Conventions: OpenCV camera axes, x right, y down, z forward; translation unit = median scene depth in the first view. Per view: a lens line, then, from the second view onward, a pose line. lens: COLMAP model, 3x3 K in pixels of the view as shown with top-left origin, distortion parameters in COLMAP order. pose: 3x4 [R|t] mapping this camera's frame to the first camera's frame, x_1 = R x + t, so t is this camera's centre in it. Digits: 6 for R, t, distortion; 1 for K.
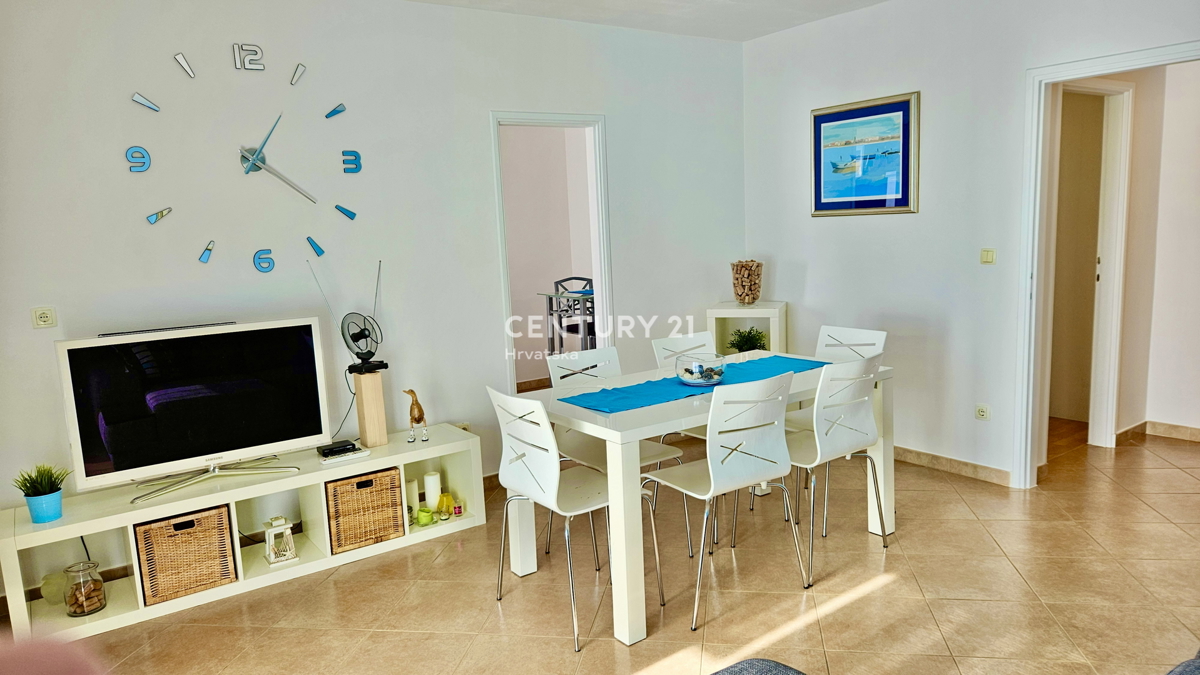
lens RADIAL K [[787.5, 0, 600.7], [0, 787.5, 340.4], [0, 0, 1]] dist [0.007518, 0.000530]
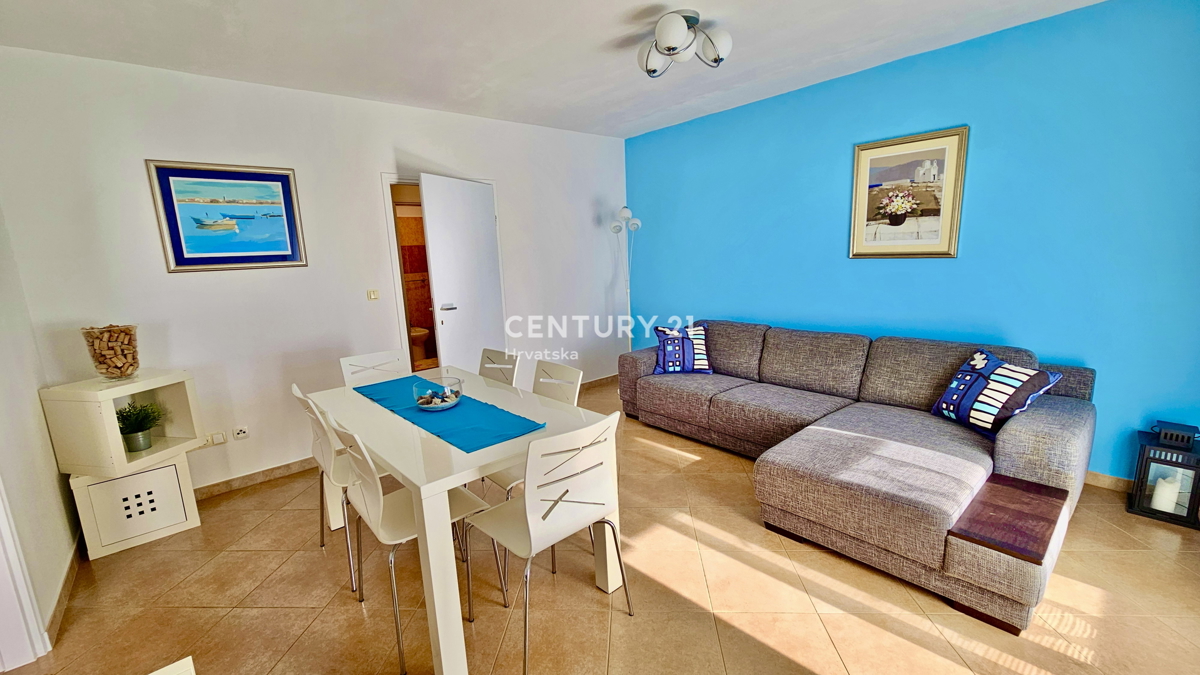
lens RADIAL K [[483.3, 0, 600.2], [0, 483.3, 334.7], [0, 0, 1]] dist [-0.000522, -0.000024]
pose [[-0.098126, -0.116630, 0.988316, -0.381995], [0.197514, 0.971070, 0.134205, -0.061923], [-0.975377, 0.208375, -0.072251, 0.571291]]
